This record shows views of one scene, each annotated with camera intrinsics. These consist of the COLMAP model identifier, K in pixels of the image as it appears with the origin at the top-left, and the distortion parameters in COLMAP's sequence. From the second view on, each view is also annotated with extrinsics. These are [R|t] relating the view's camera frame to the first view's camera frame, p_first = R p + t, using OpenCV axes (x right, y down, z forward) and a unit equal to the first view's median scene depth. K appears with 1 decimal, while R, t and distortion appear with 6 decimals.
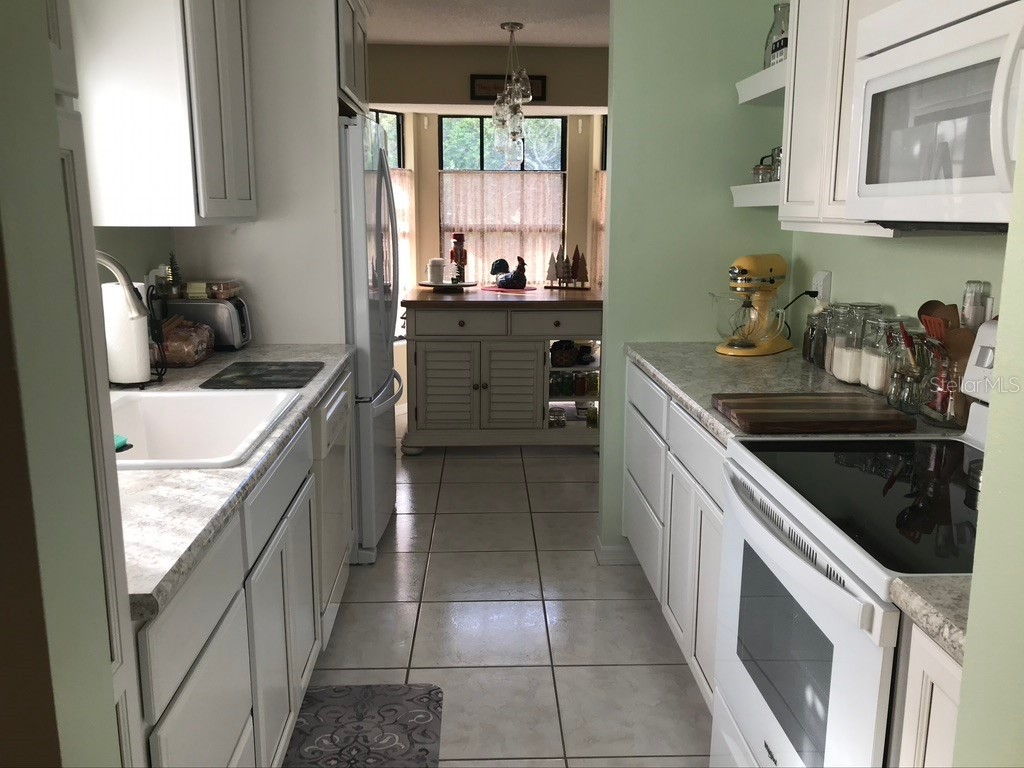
lens RADIAL K [[844.4, 0, 511.8], [0, 844.4, 382.1], [0, 0, 1]] dist [0.000290, -0.000007]
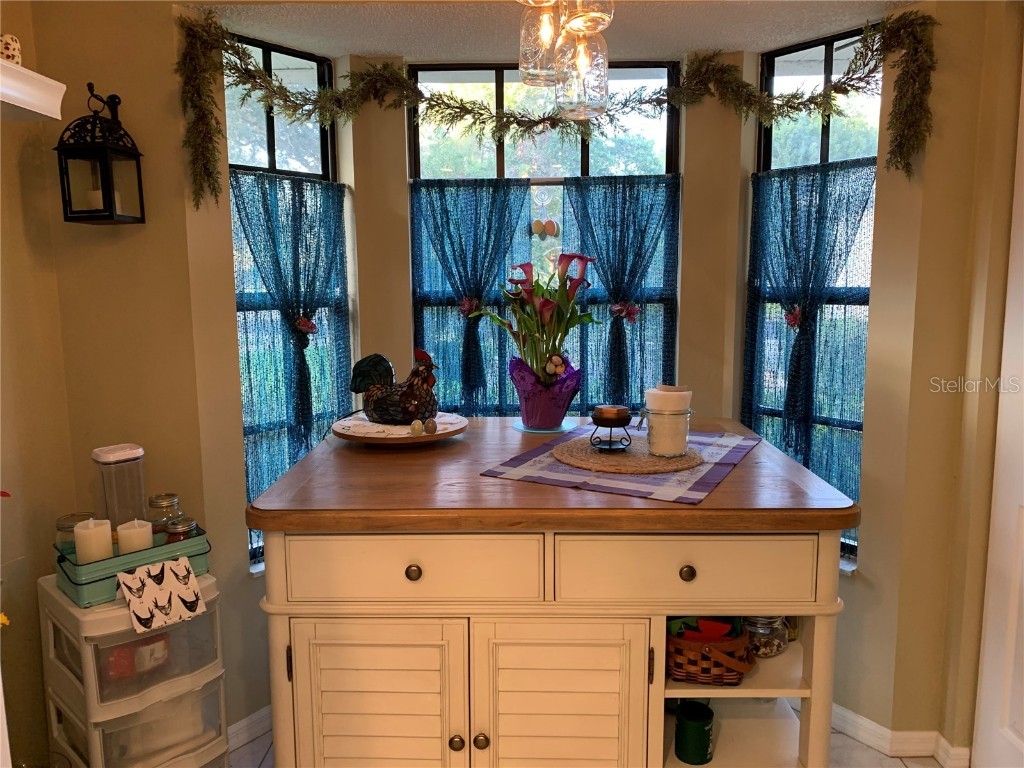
lens RADIAL K [[791.2, 0, 511.0], [0, 791.2, 385.0], [0, 0, 1]] dist [0.004947, 0.002137]
pose [[0.997701, 0.000151, -0.067773, 0.003034], [-0.004026, 0.998364, -0.057038, -0.126123], [0.067653, 0.057180, 0.996069, 0.659575]]
